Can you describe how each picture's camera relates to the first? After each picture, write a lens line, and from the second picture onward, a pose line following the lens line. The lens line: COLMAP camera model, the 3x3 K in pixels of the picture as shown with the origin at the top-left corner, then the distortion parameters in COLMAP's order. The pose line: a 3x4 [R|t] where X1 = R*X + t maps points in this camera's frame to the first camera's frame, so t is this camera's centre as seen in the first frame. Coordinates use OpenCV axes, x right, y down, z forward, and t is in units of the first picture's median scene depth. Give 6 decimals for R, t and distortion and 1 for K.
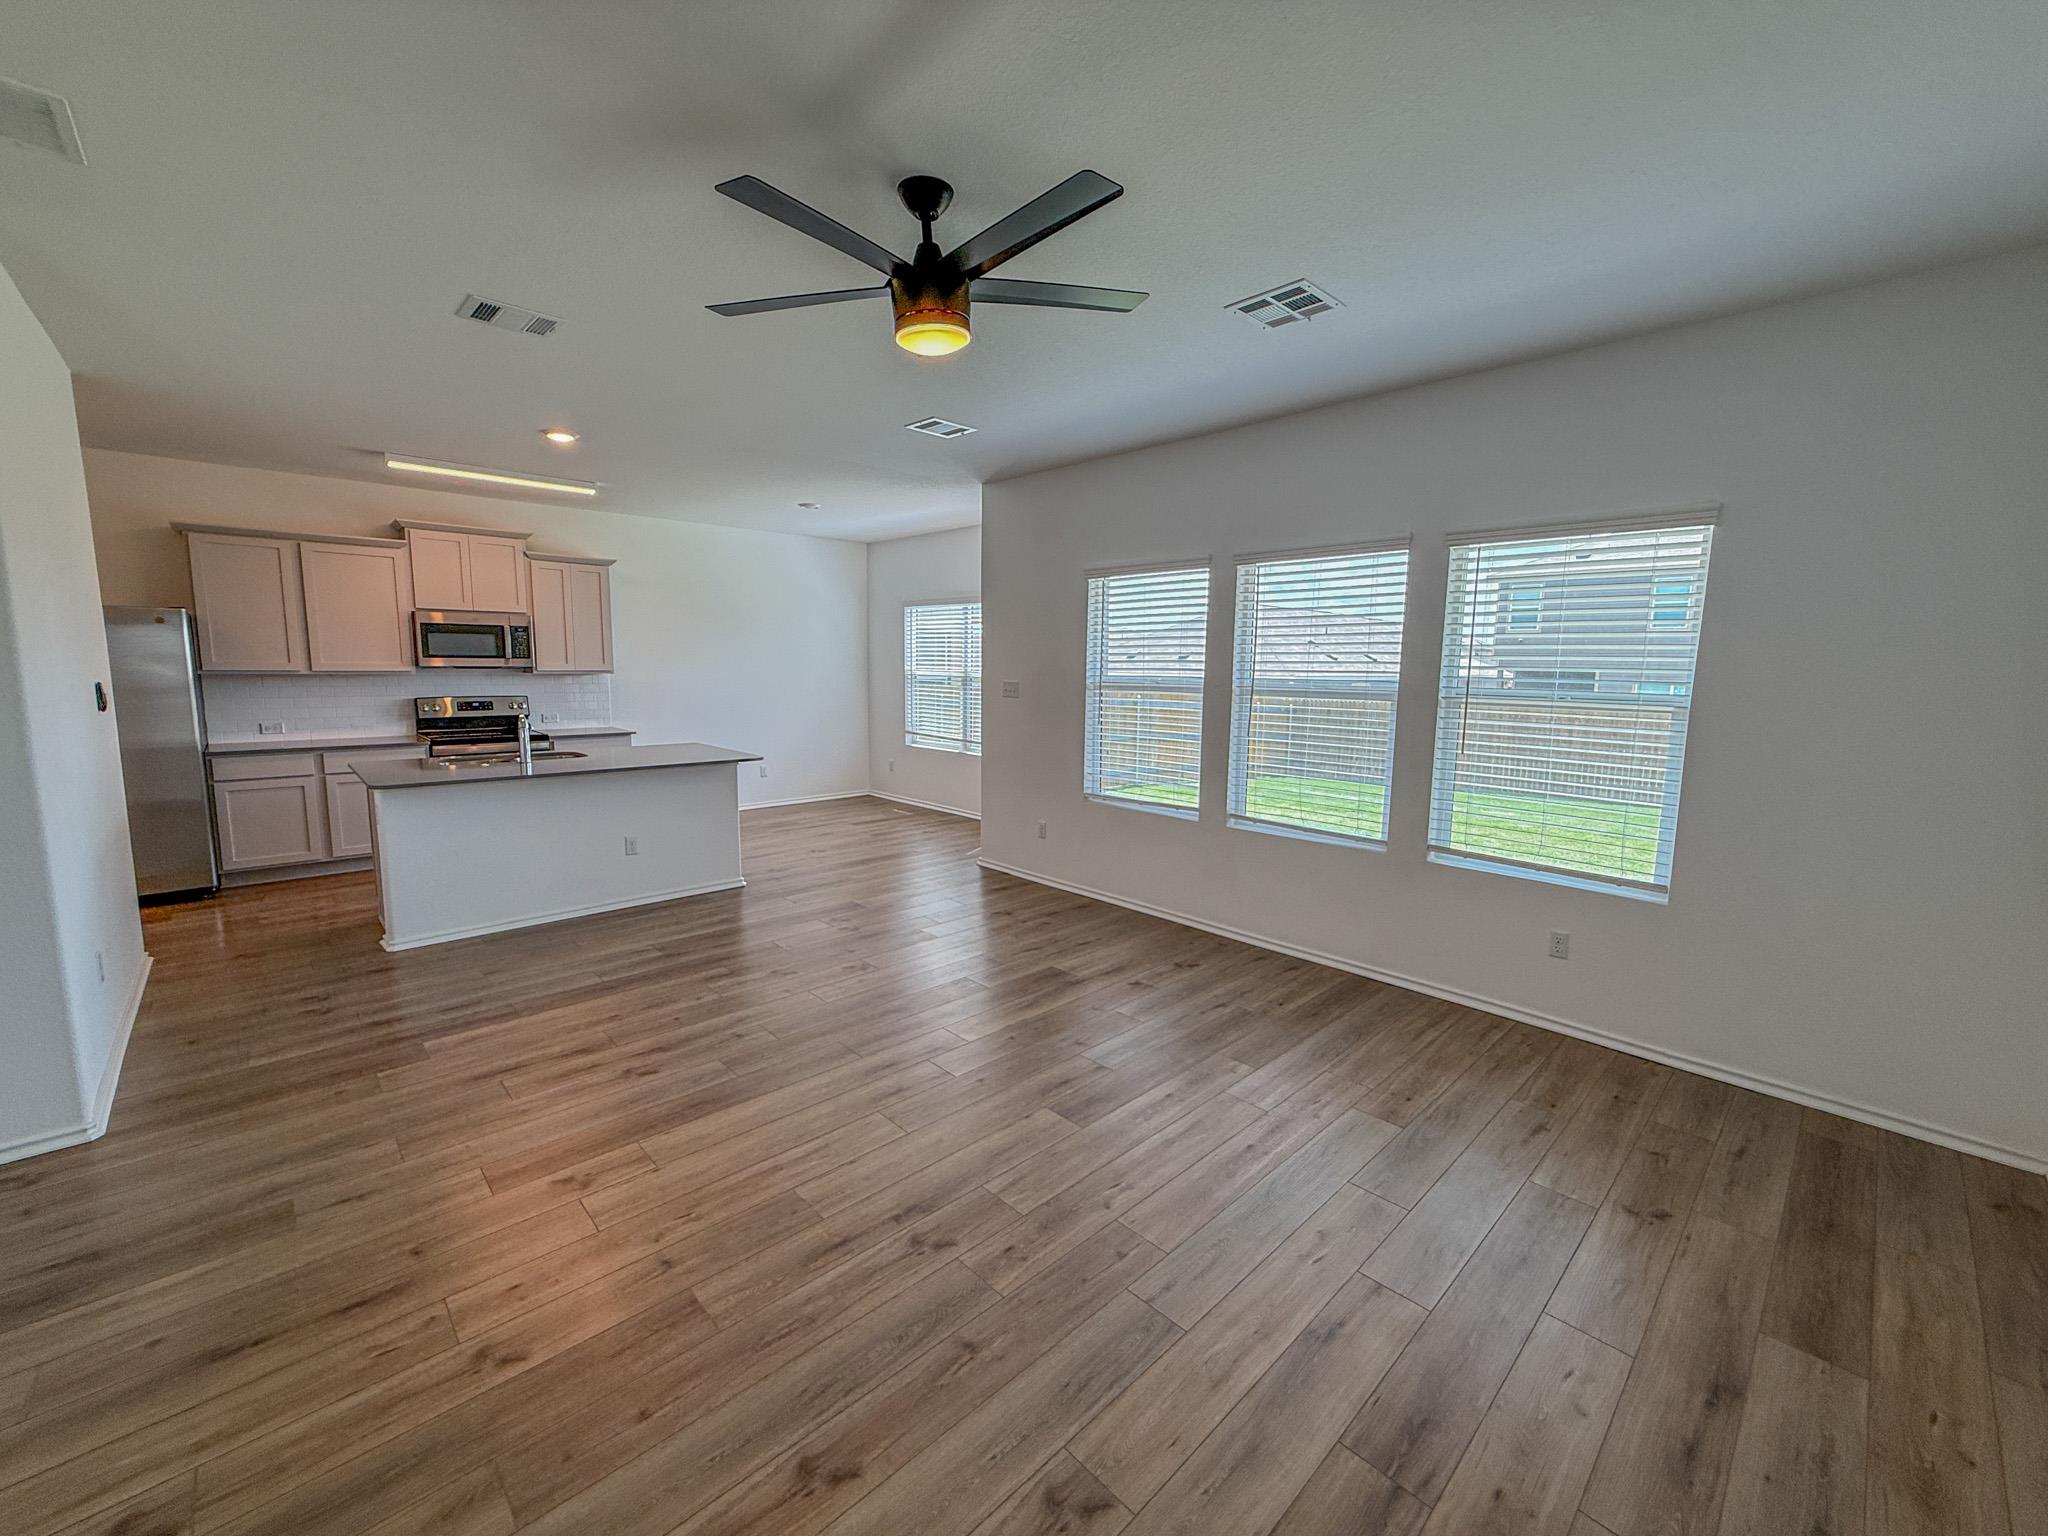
lens RADIAL K [[824.0, 0, 1024.0], [0, 824.0, 768.0], [0, 0, 1]] dist [-0.000174, 0.000727]
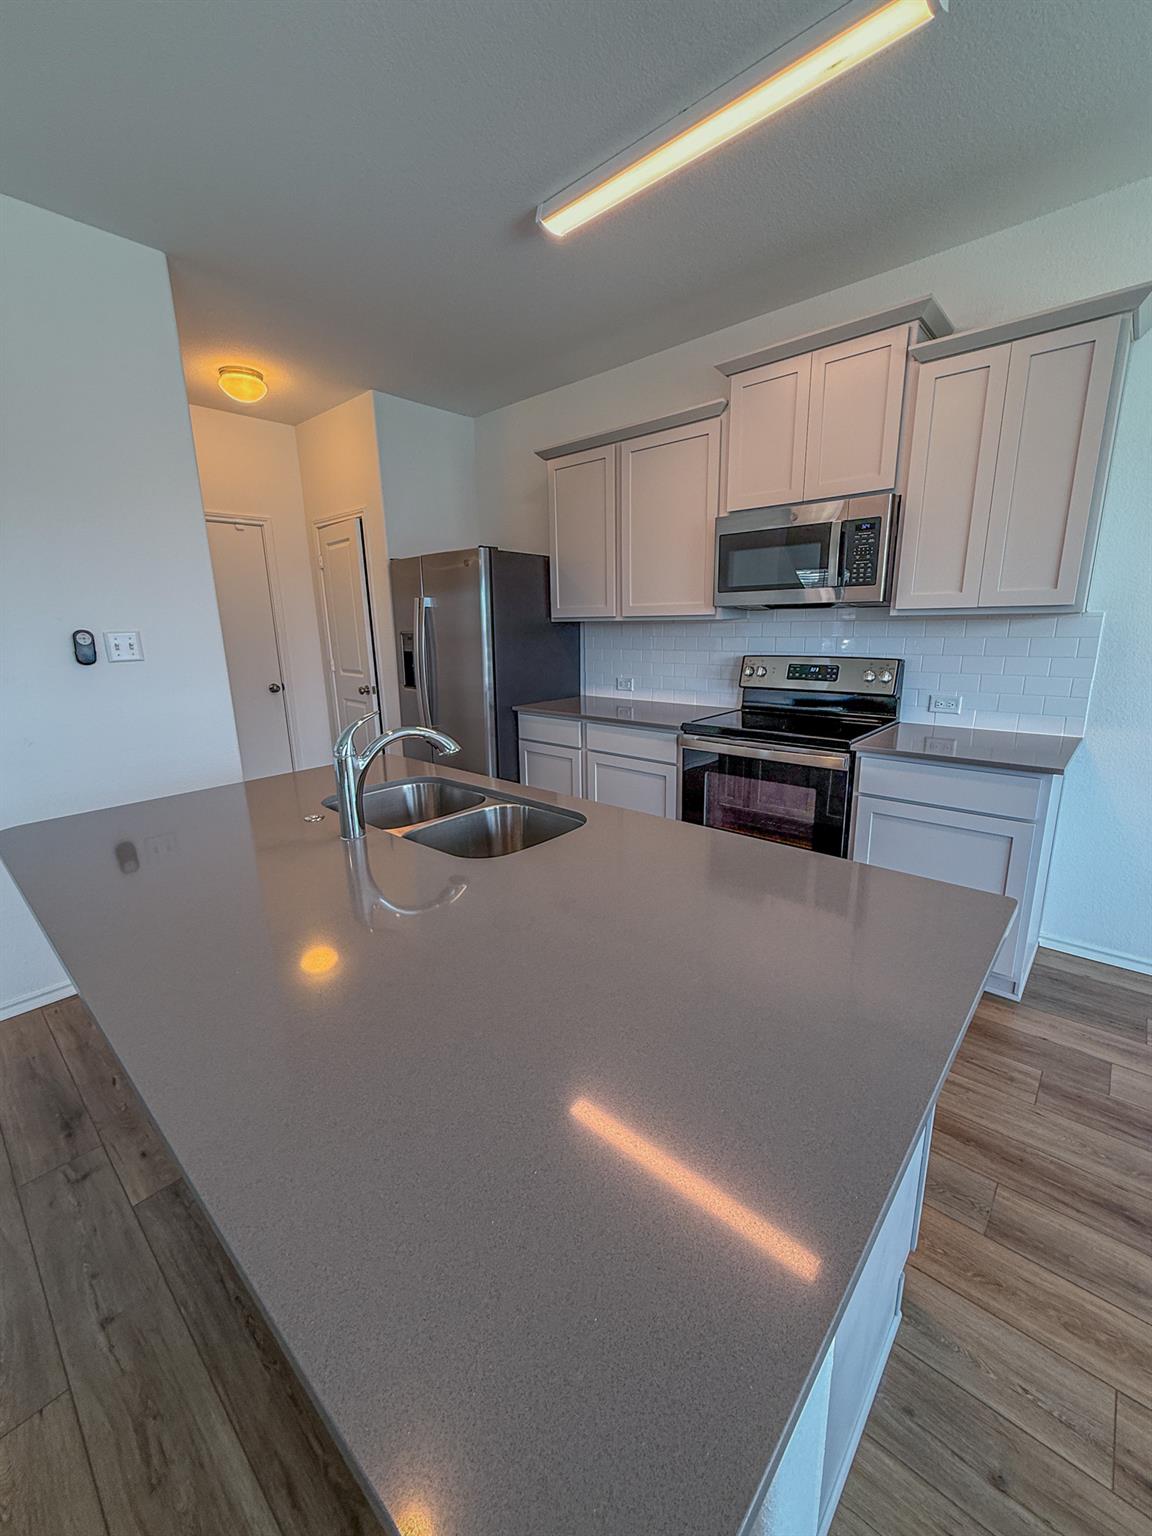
lens RADIAL K [[618.0, 0, 573.4], [0, 618.0, 767.3], [0, 0, 1]] dist [-0.000174, 0.000727]
pose [[0.079227, 0.219318, -0.972431, -0.429537], [-0.104618, 0.971940, 0.210684, -0.156184], [0.991352, 0.085042, 0.099949, 1.459756]]
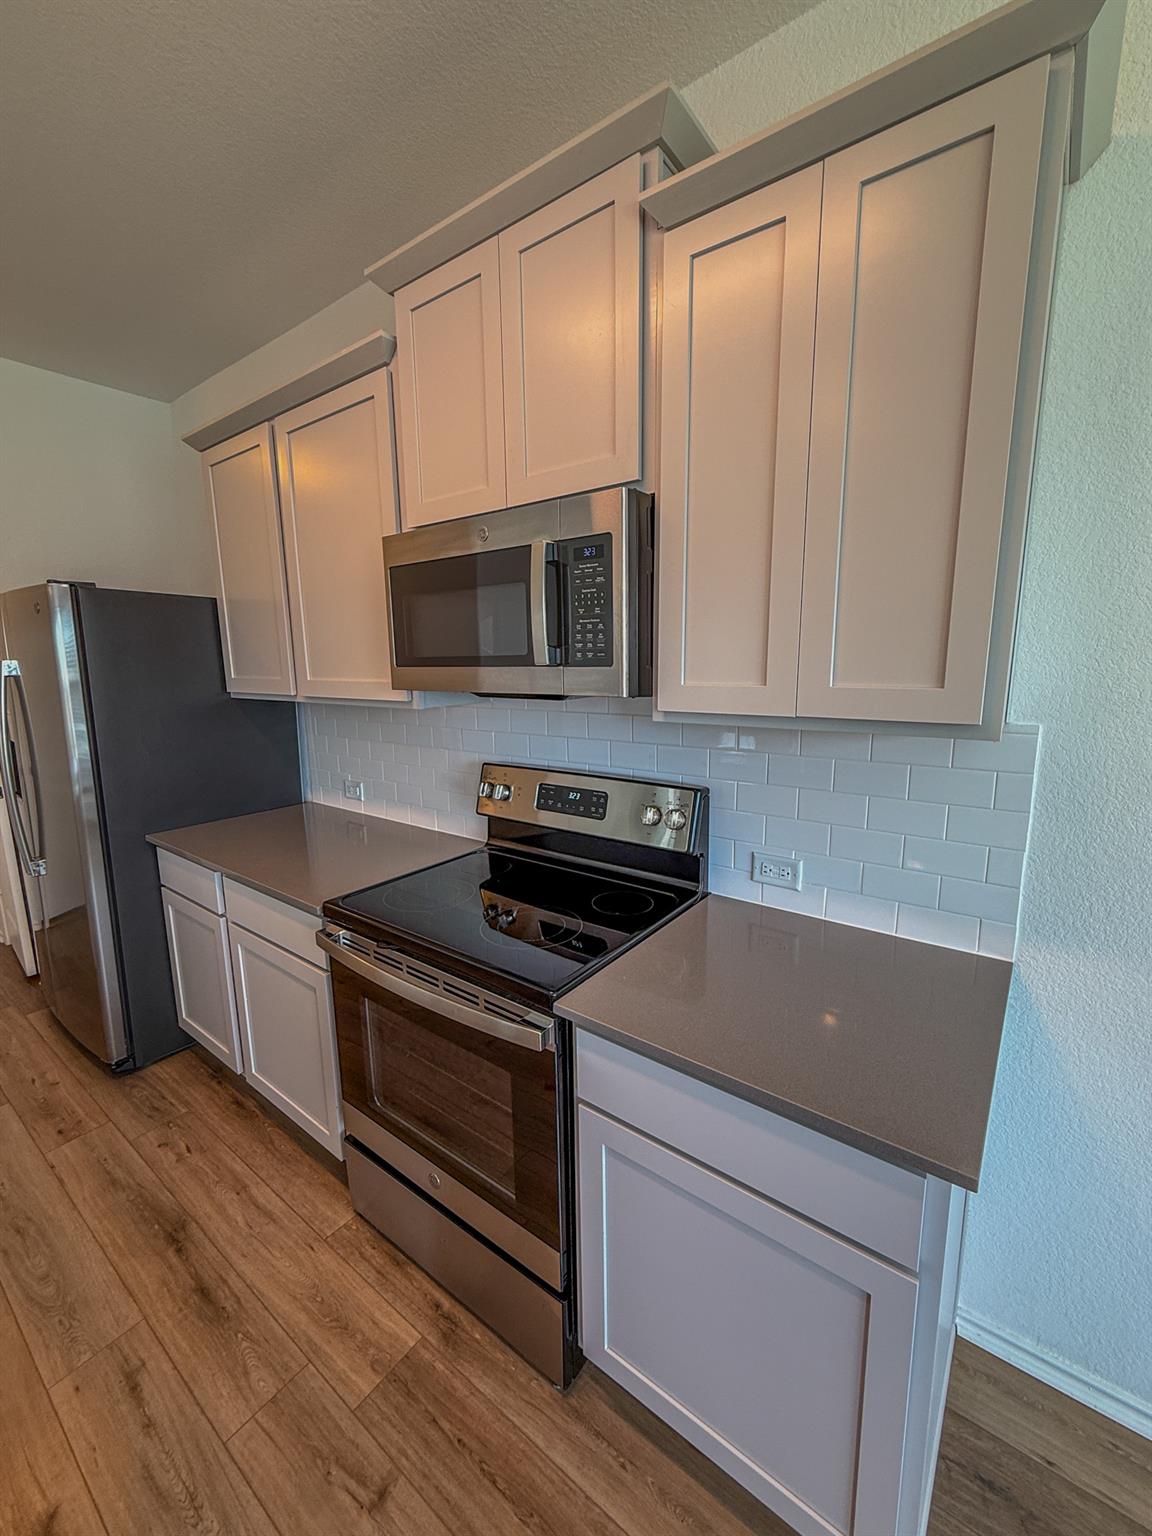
lens RADIAL K [[618.0, 0, 573.4], [0, 618.0, 767.3], [0, 0, 1]] dist [-0.000174, 0.000727]
pose [[0.157908, 0.159402, -0.974503, -0.765065], [-0.107623, 0.983784, 0.143481, -0.233516], [0.981571, 0.082222, 0.172503, 1.762266]]
